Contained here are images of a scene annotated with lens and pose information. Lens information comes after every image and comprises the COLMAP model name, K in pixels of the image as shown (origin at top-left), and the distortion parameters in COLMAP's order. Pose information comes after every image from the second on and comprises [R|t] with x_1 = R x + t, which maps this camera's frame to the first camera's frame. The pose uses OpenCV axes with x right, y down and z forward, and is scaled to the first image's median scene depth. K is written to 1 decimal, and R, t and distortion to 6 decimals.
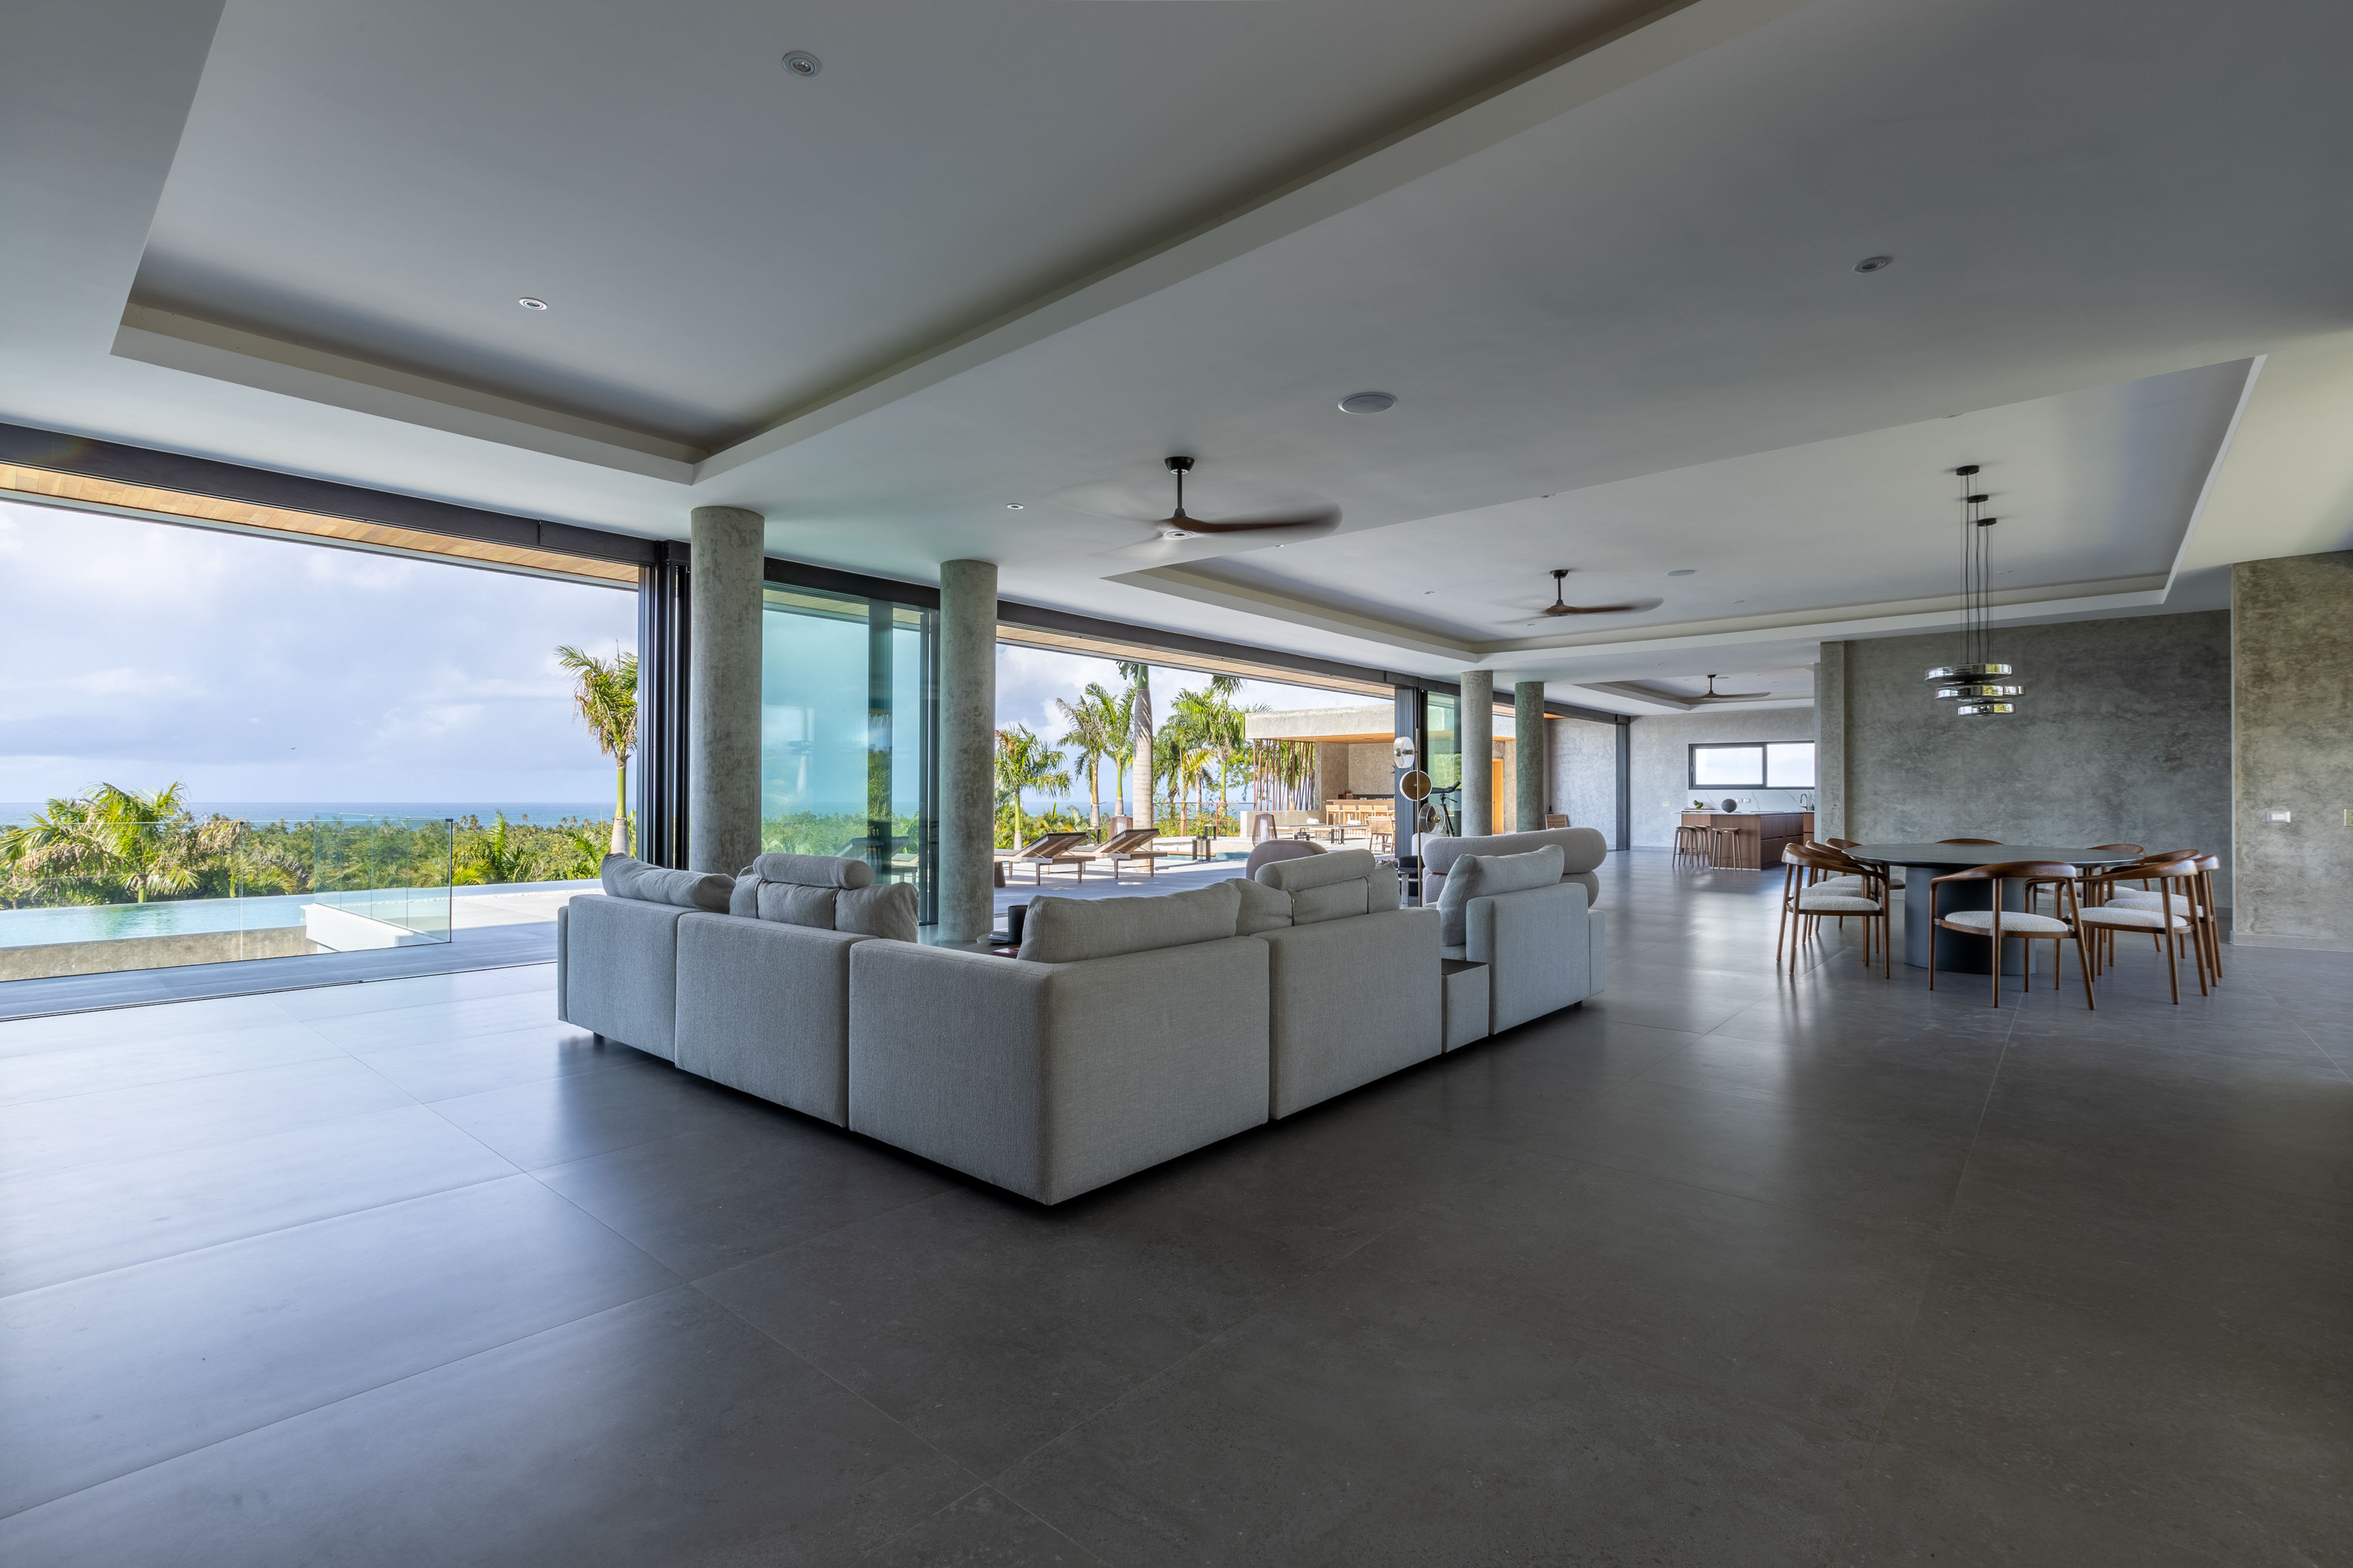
lens RADIAL K [[1050.7, 0, 1169.6], [0, 1050.7, 786.5], [0, 0, 1]] dist [0.003500, -0.001472]
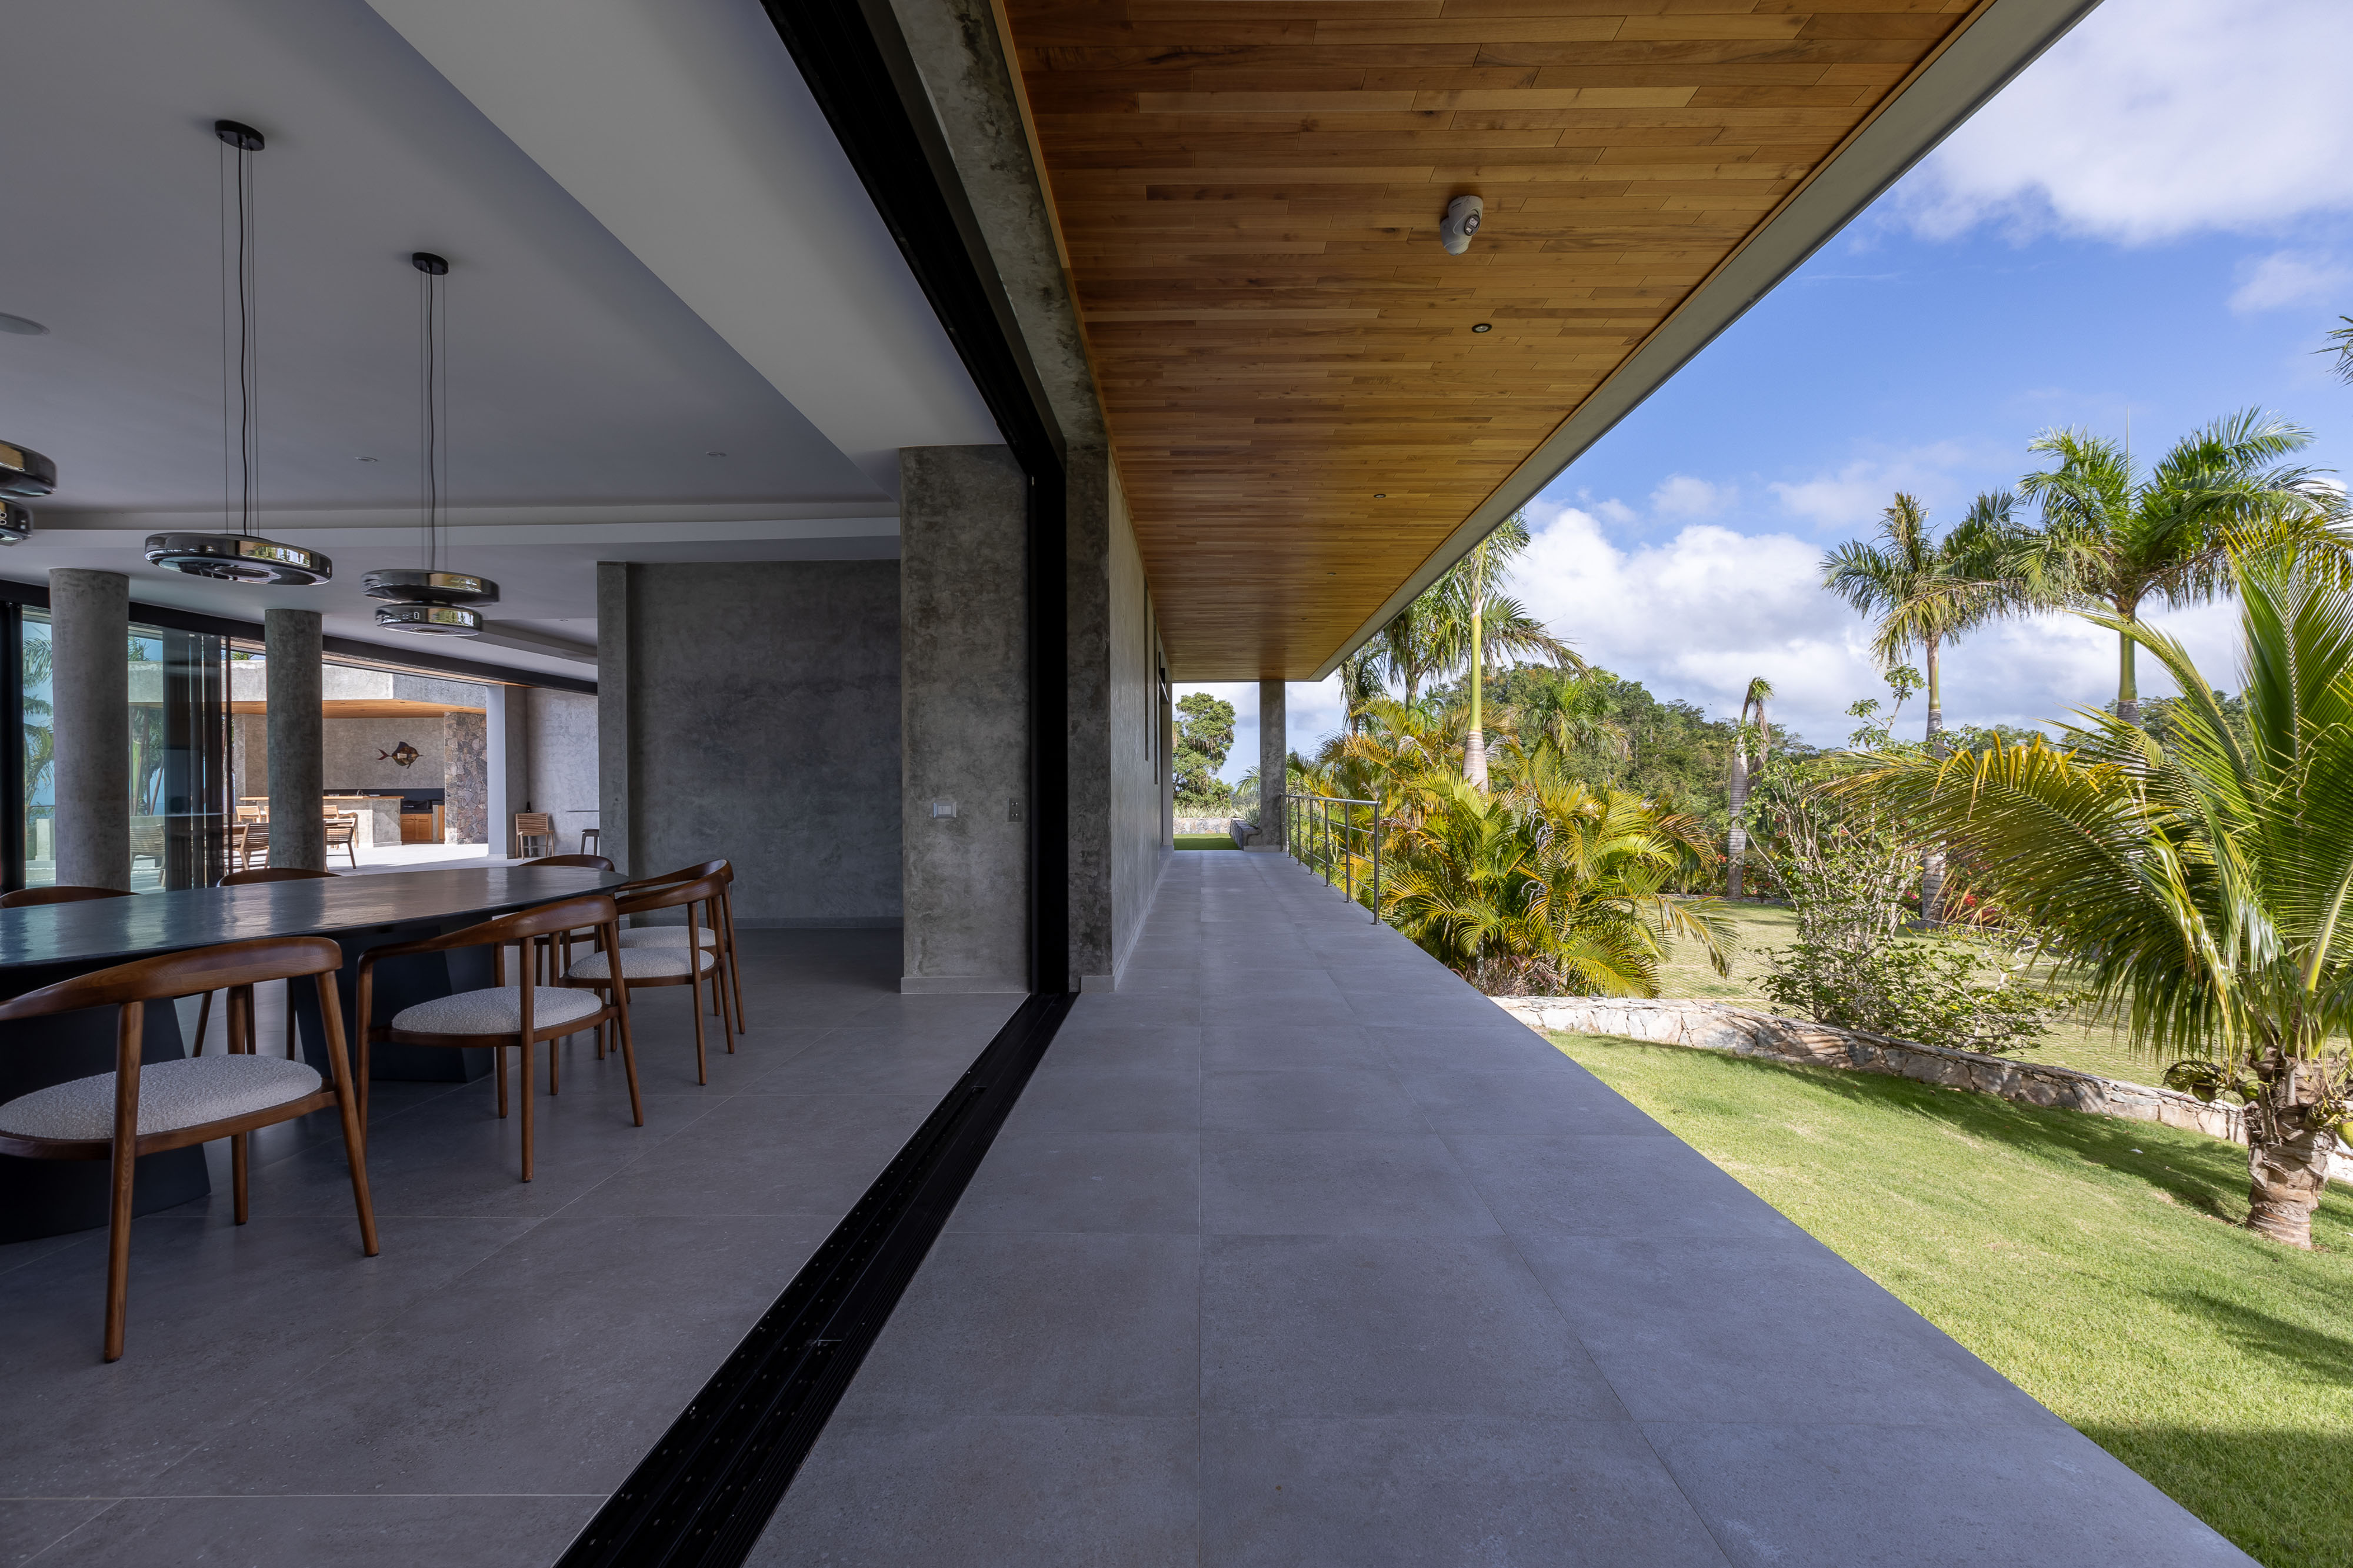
lens RADIAL K [[1050.7, 0, 1189.5], [0, 1050.7, 778.3], [0, 0, 1]] dist [0.003500, -0.001472]
pose [[0.761779, -0.005134, 0.647817, 0.482690], [0.005276, 0.999985, 0.001721, 0.004803], [-0.647816, 0.002107, 0.761794, 0.236306]]
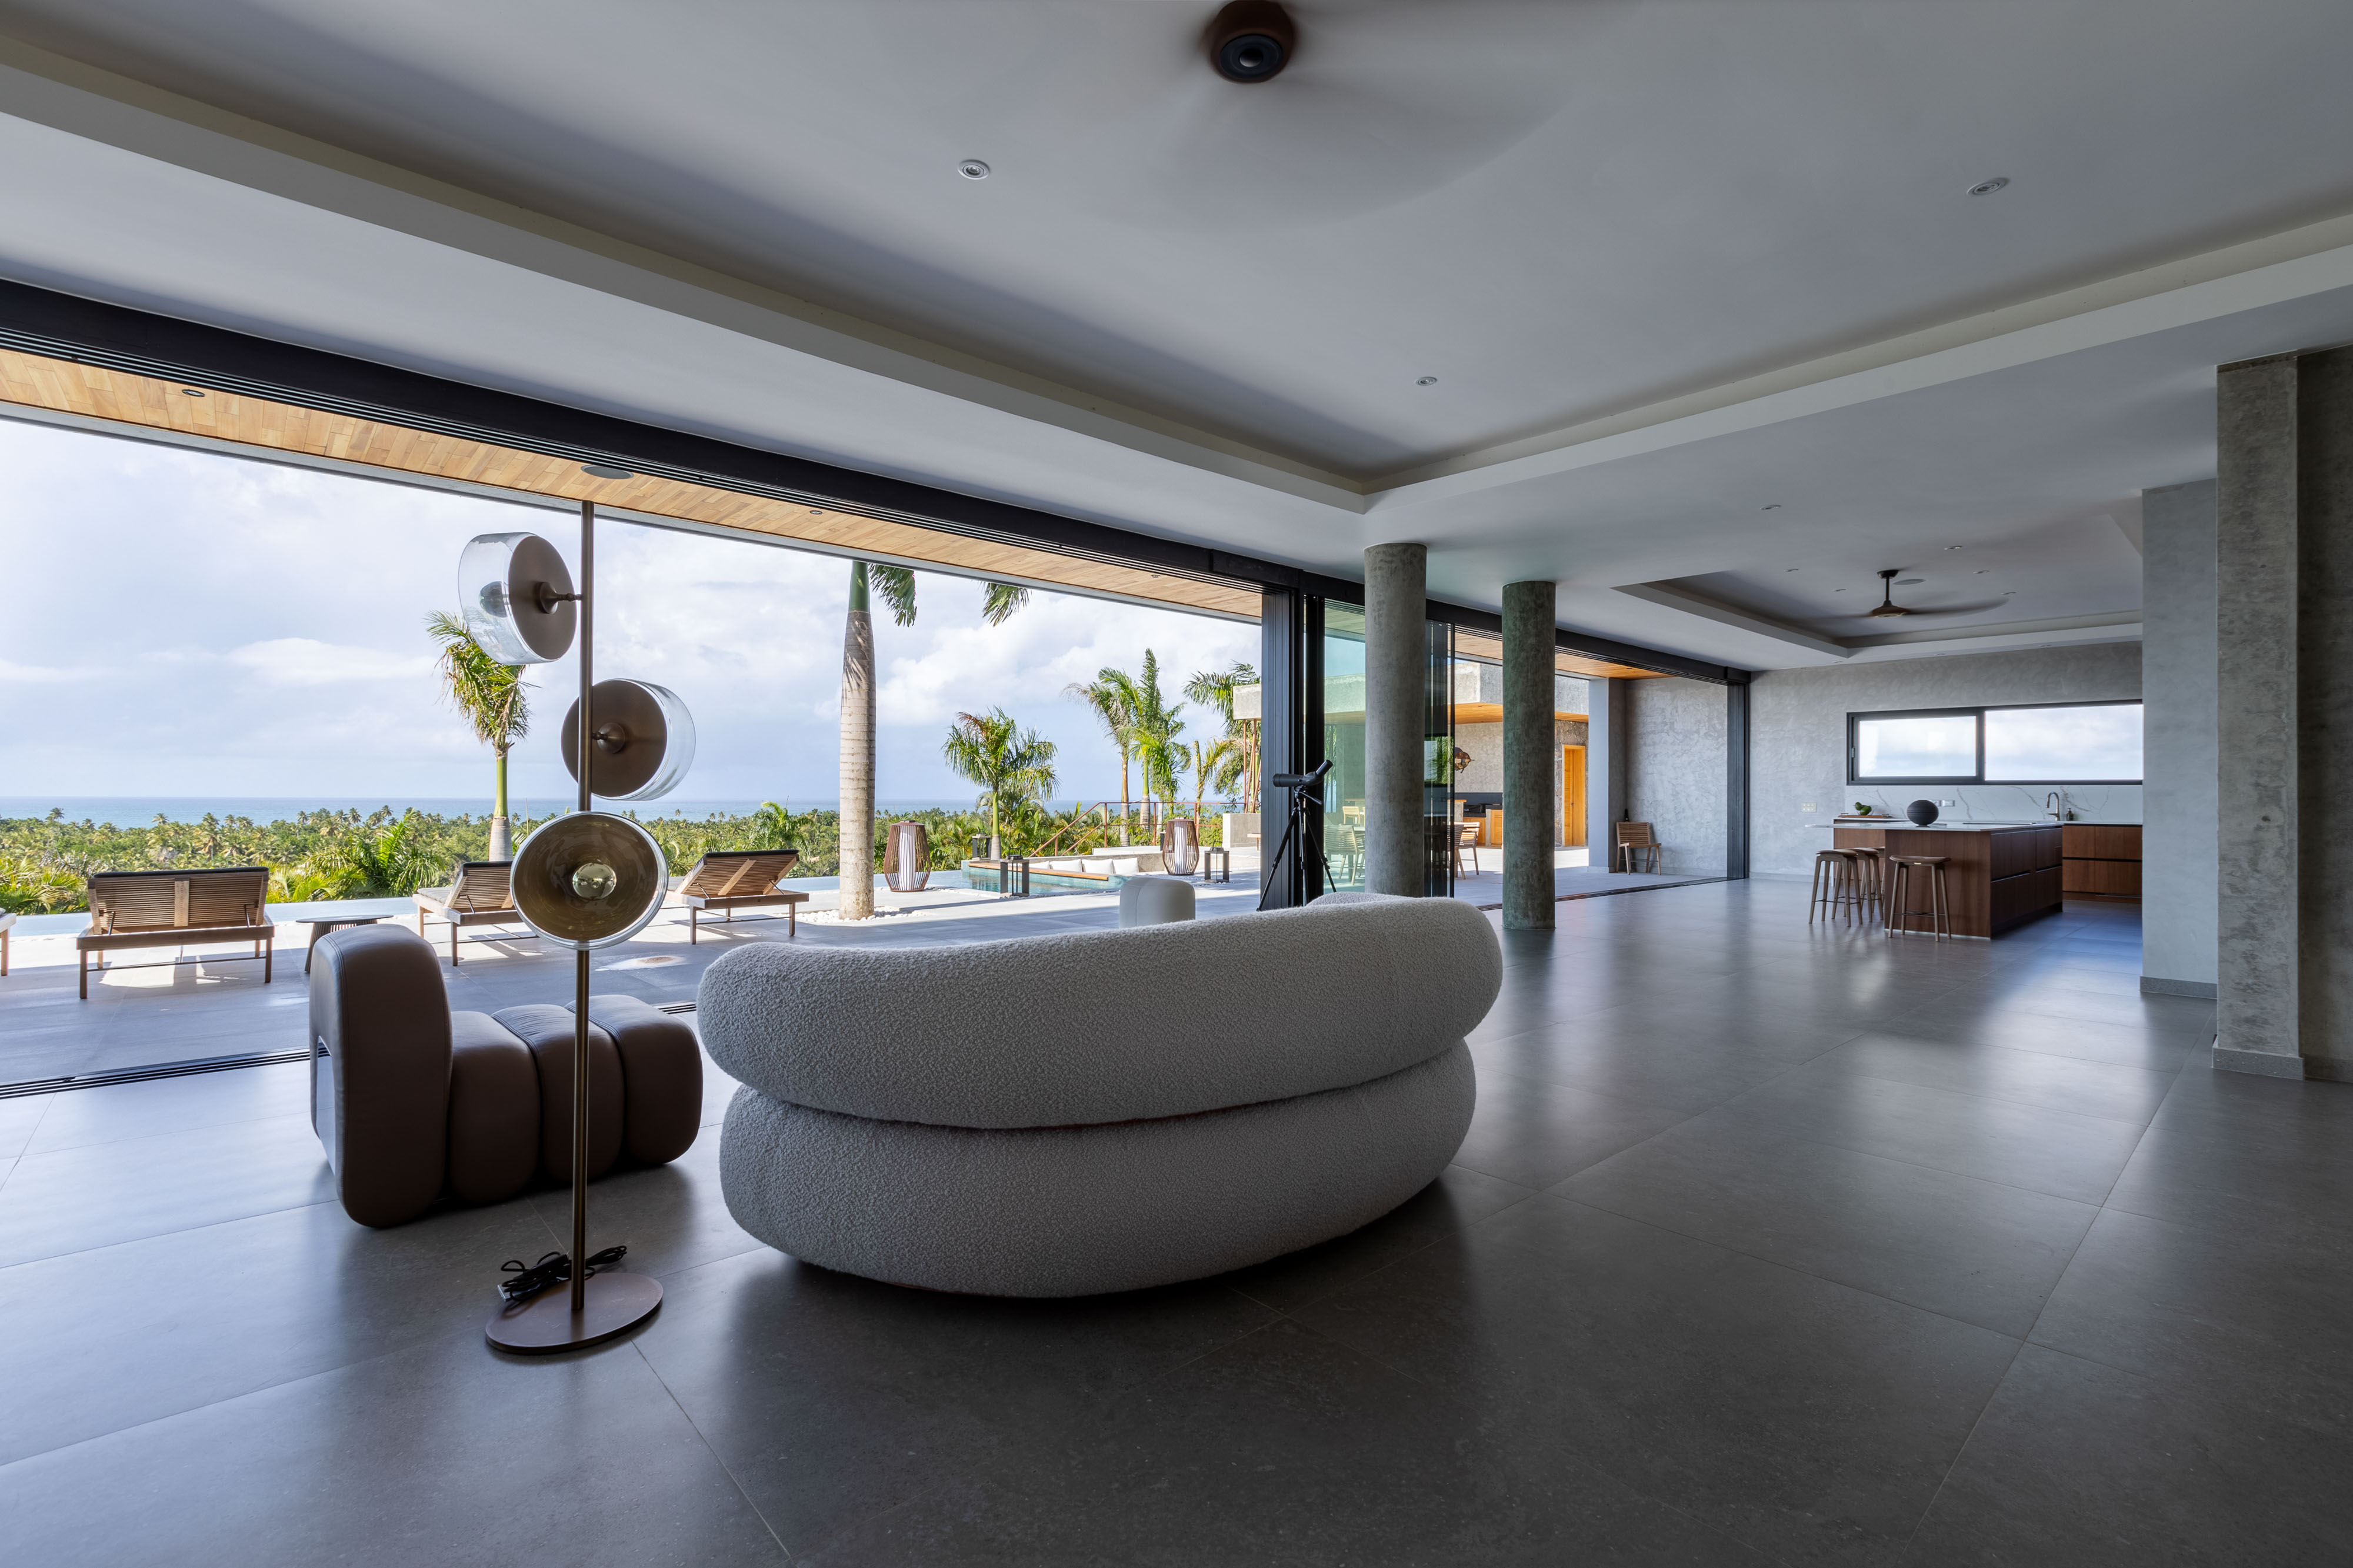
lens RADIAL K [[1050.7, 0, 1163.4], [0, 1050.7, 783.7], [0, 0, 1]] dist [0.003500, -0.001472]
pose [[0.992326, 0.002831, -0.123618, 0.313930], [-0.003030, 0.999994, -0.001424, 0.007767], [0.123613, 0.001787, 0.992329, 0.615434]]
